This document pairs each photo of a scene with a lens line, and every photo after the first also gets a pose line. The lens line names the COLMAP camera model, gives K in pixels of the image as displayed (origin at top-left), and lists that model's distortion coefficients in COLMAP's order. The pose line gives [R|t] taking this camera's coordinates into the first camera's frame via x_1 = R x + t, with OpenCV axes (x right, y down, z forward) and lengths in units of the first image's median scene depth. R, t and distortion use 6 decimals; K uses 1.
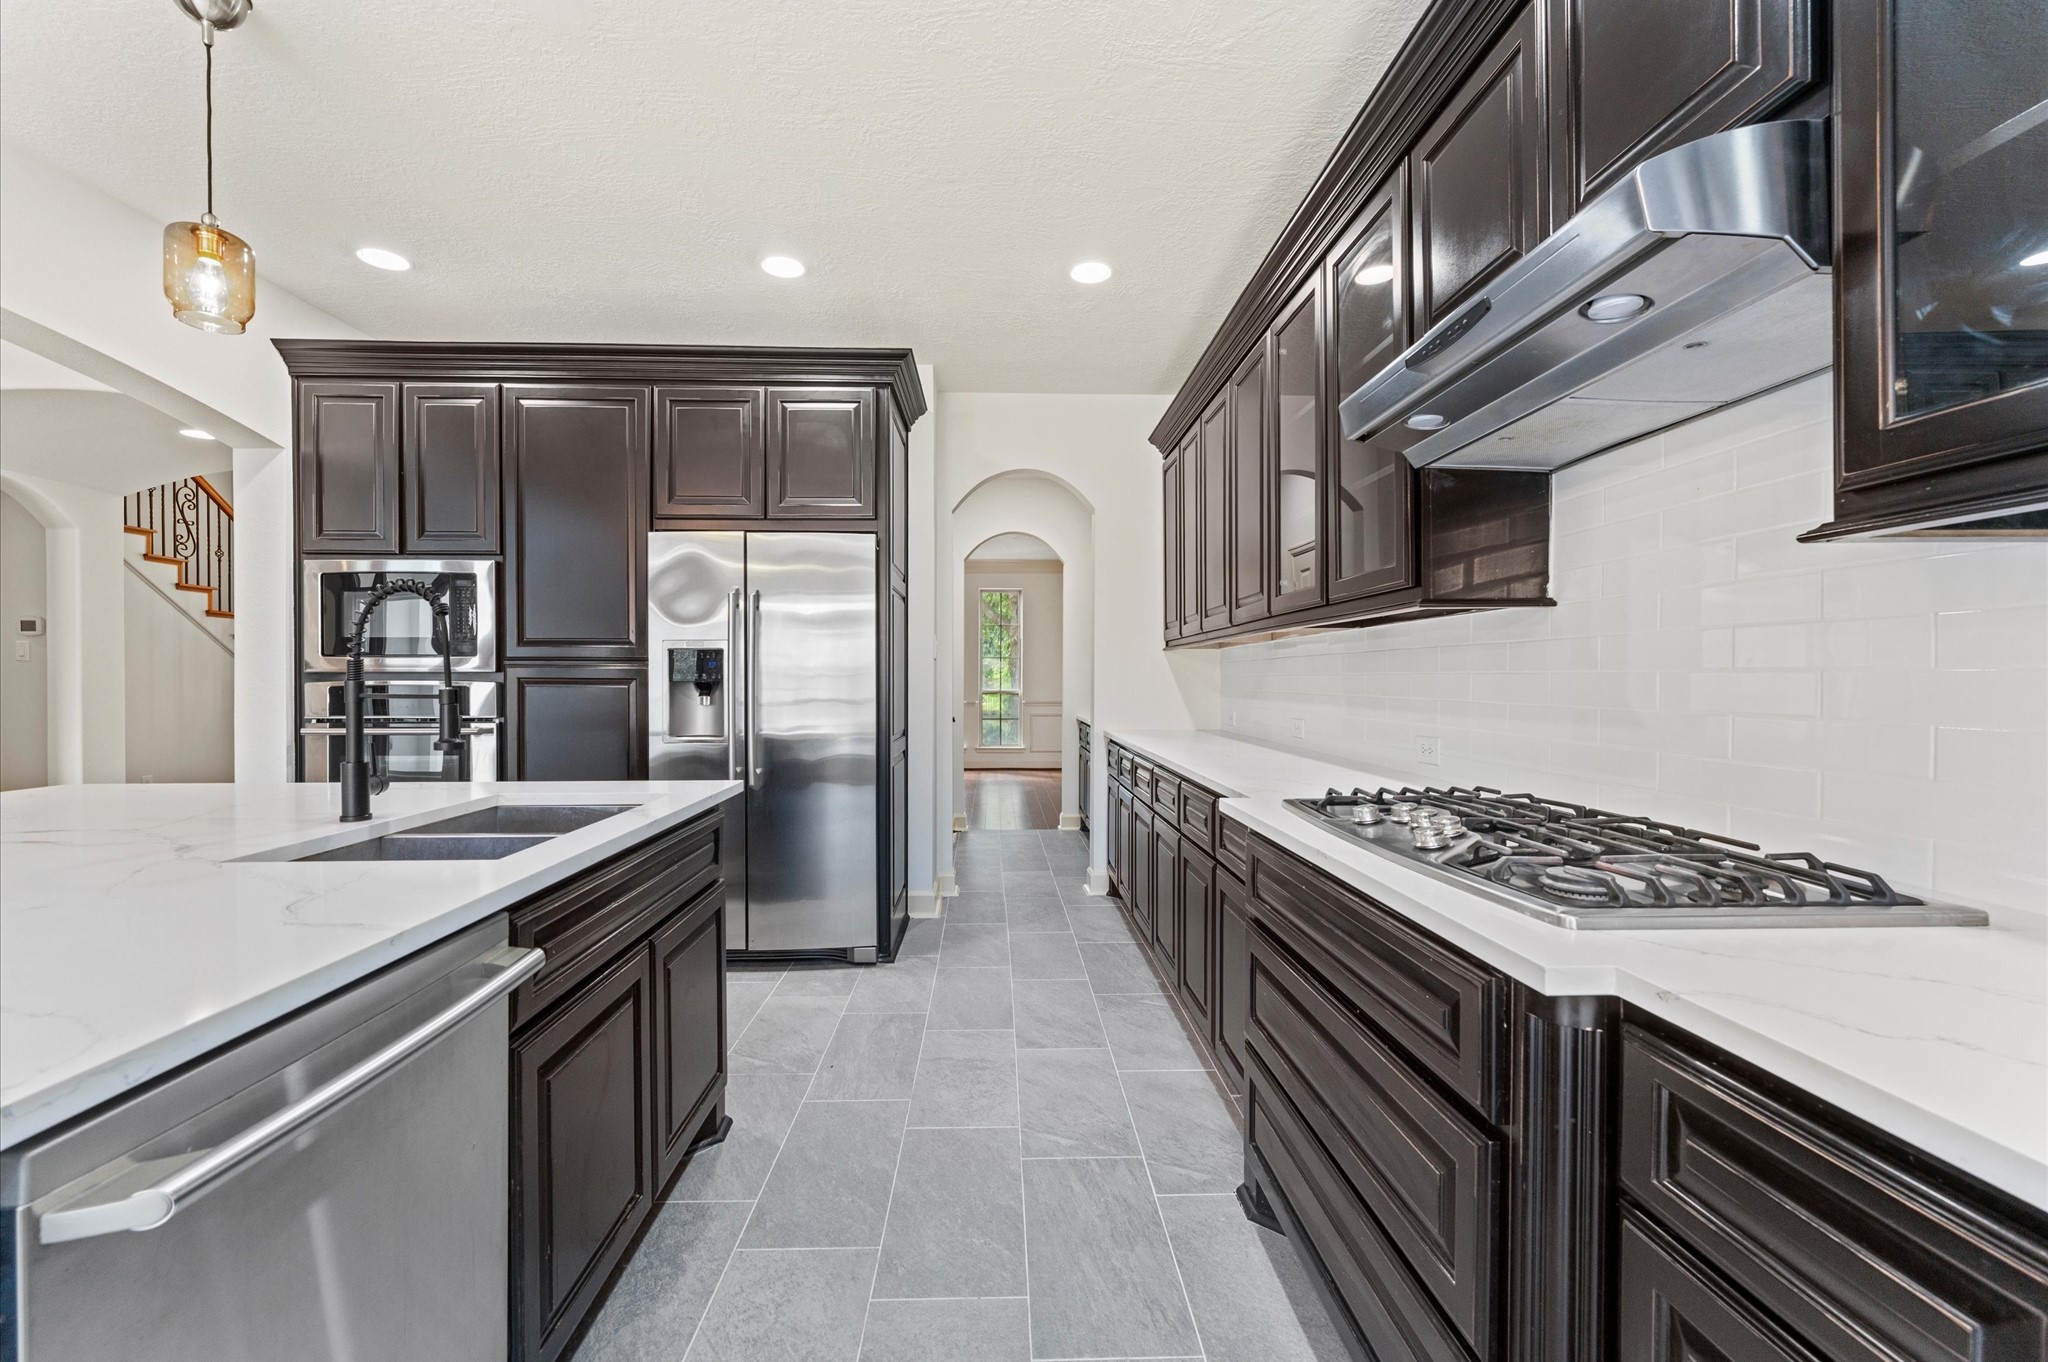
lens RADIAL K [[815.7, 0, 1022.6], [0, 815.7, 682.3], [0, 0, 1]] dist [-0.000131, -0.000257]
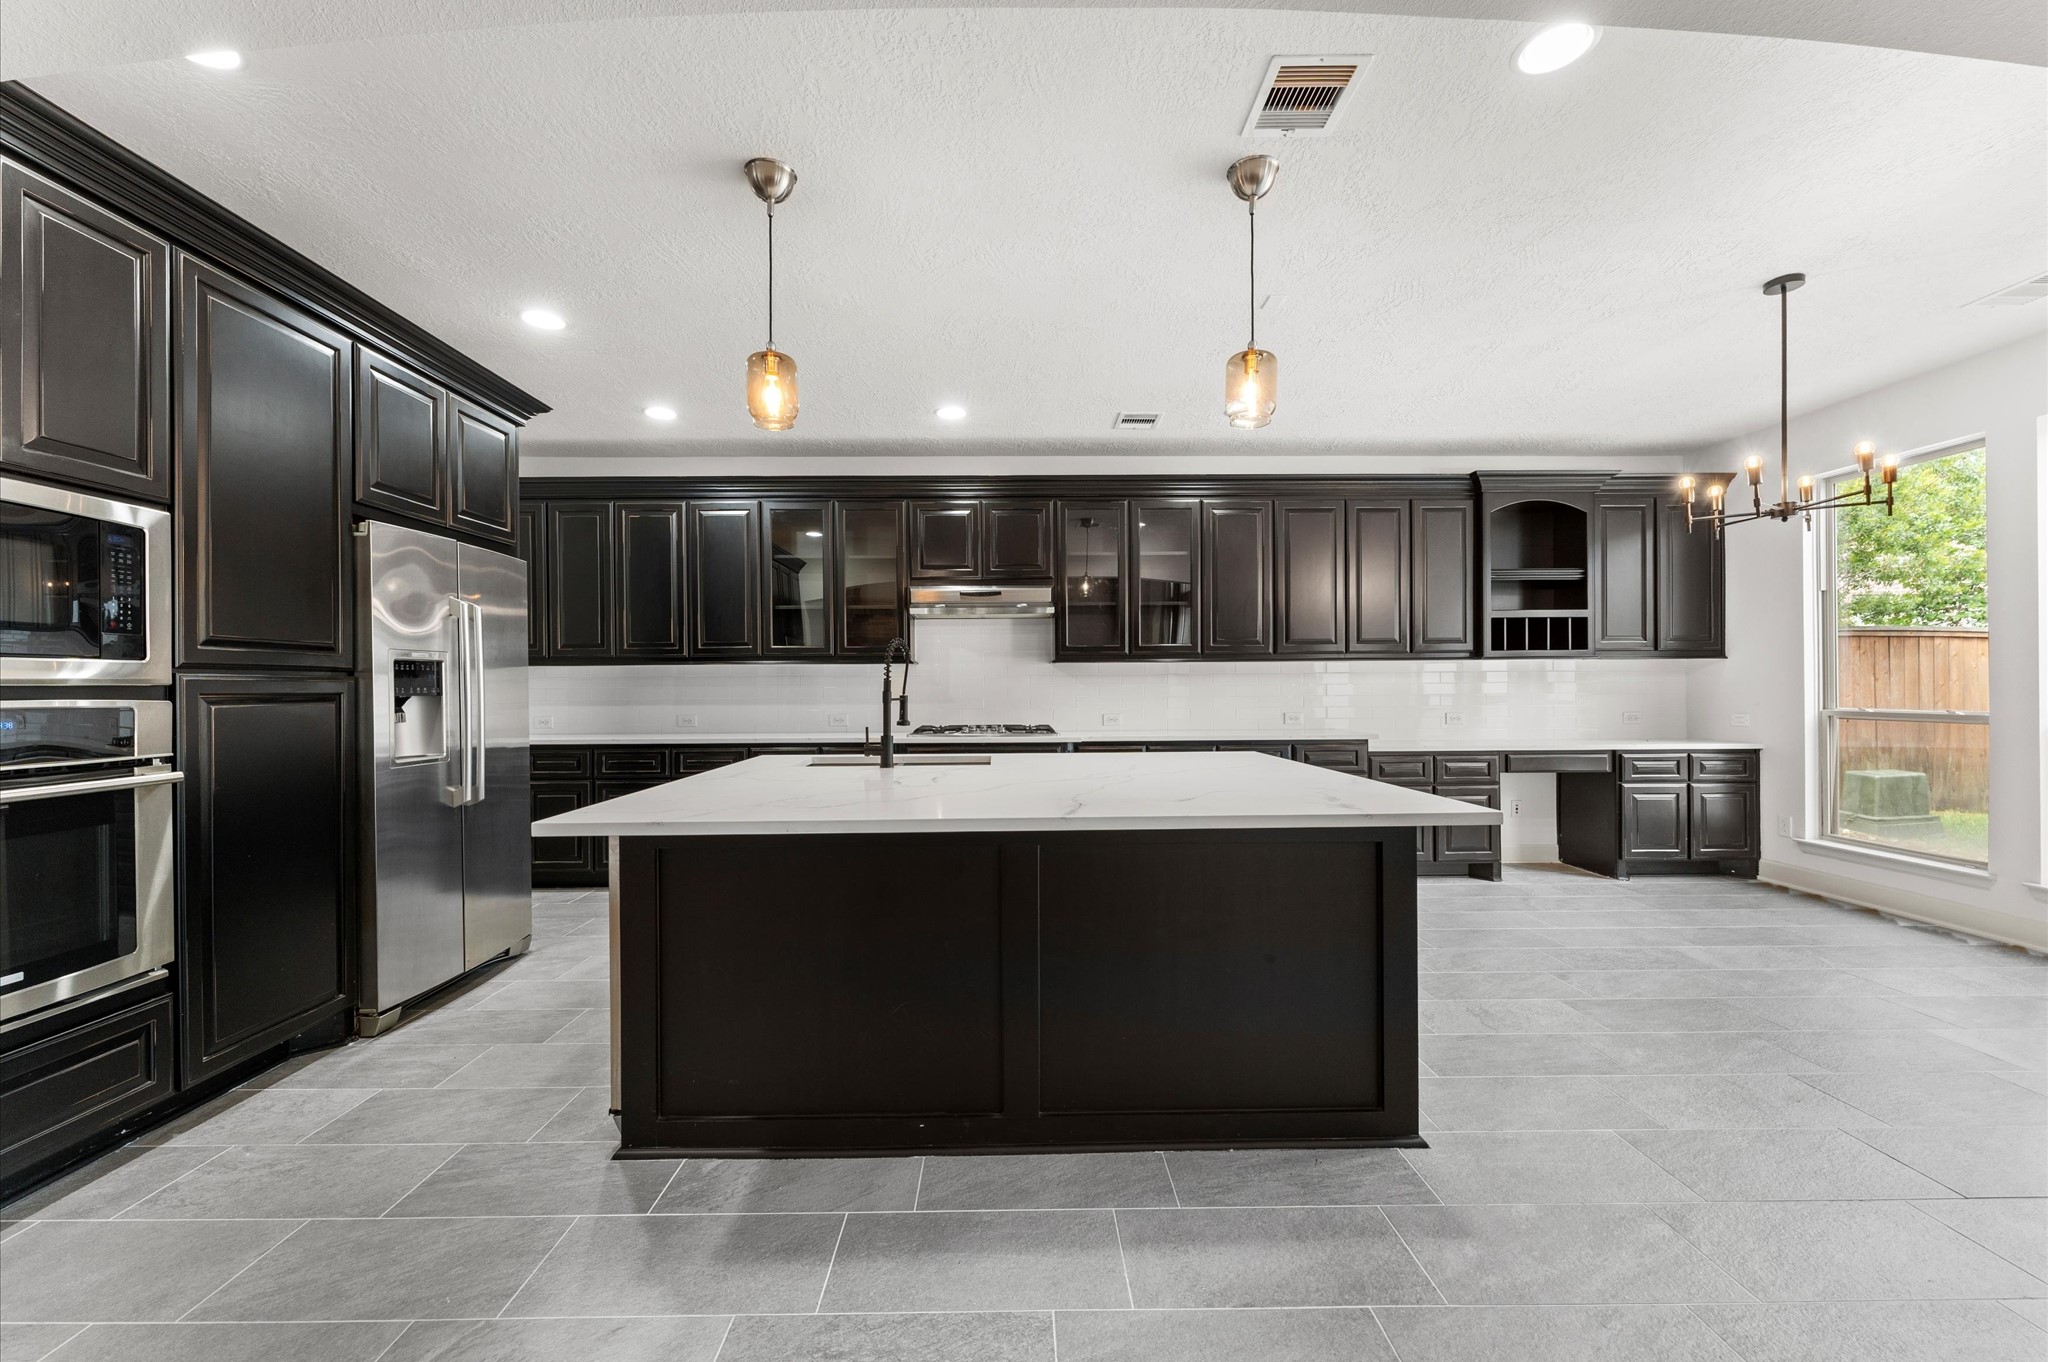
lens RADIAL K [[815.7, 0, 1022.6], [0, 815.7, 682.3], [0, 0, 1]] dist [-0.000131, -0.000257]
pose [[0.025776, 0.001496, 0.999667, -1.567628], [0.016424, 0.999863, -0.001920, -0.000511], [-0.999533, 0.016468, 0.025748, 0.383196]]
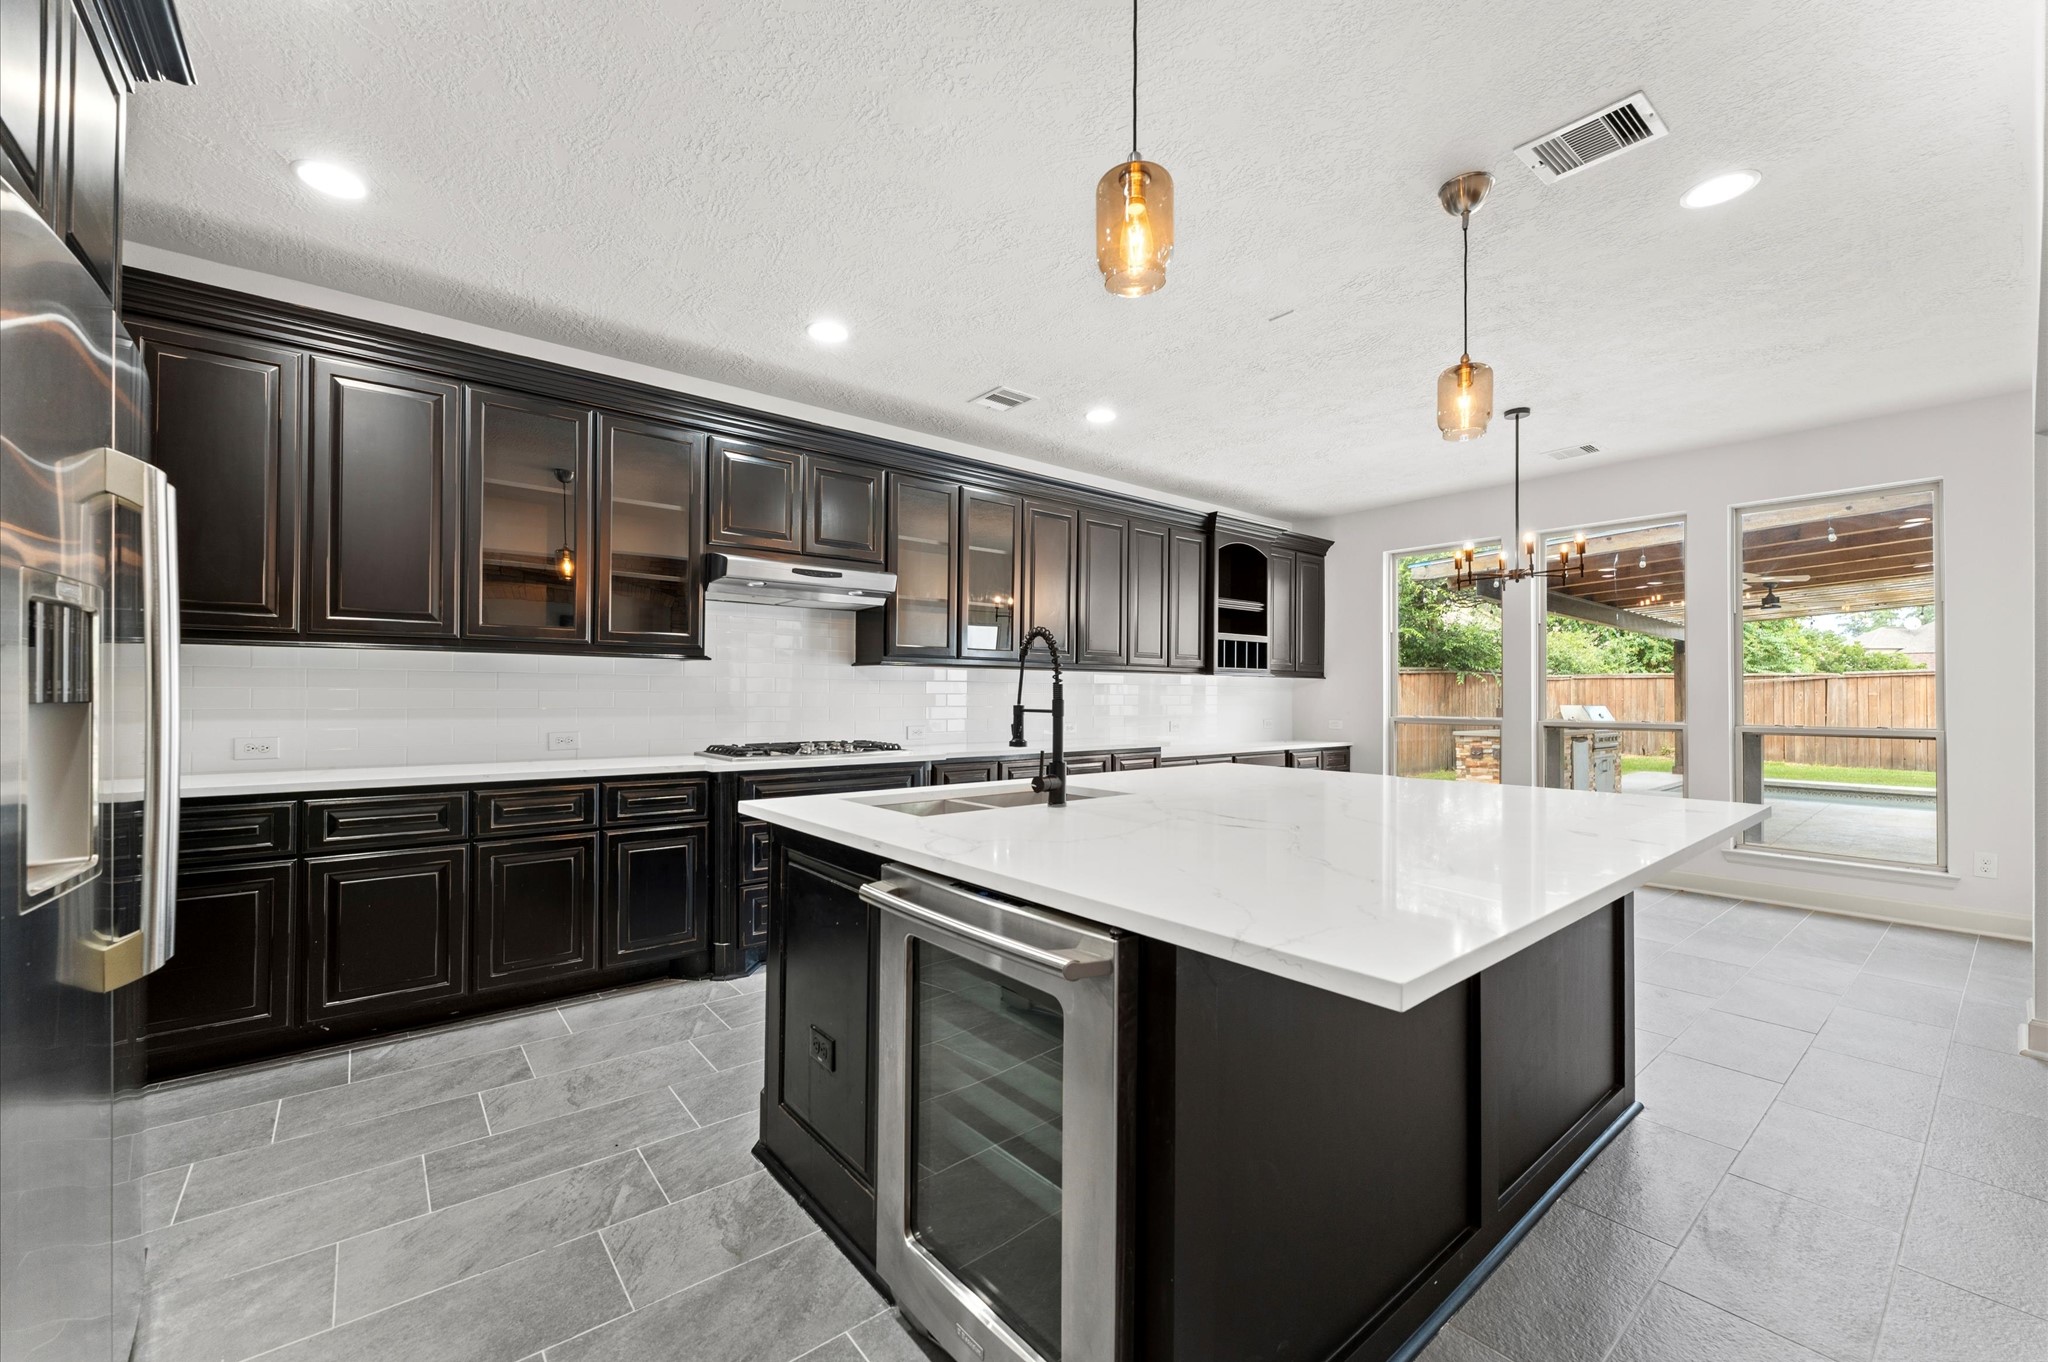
lens RADIAL K [[818.8, 0, 1028.7], [0, 818.8, 686.1], [0, 0, 1]] dist [0.003790, 0.000123]
pose [[-0.598615, 0.001803, 0.801035, -1.097327], [0.000650, 0.999998, -0.001765, -0.005911], [-0.801036, -0.000536, -0.598616, 1.087549]]
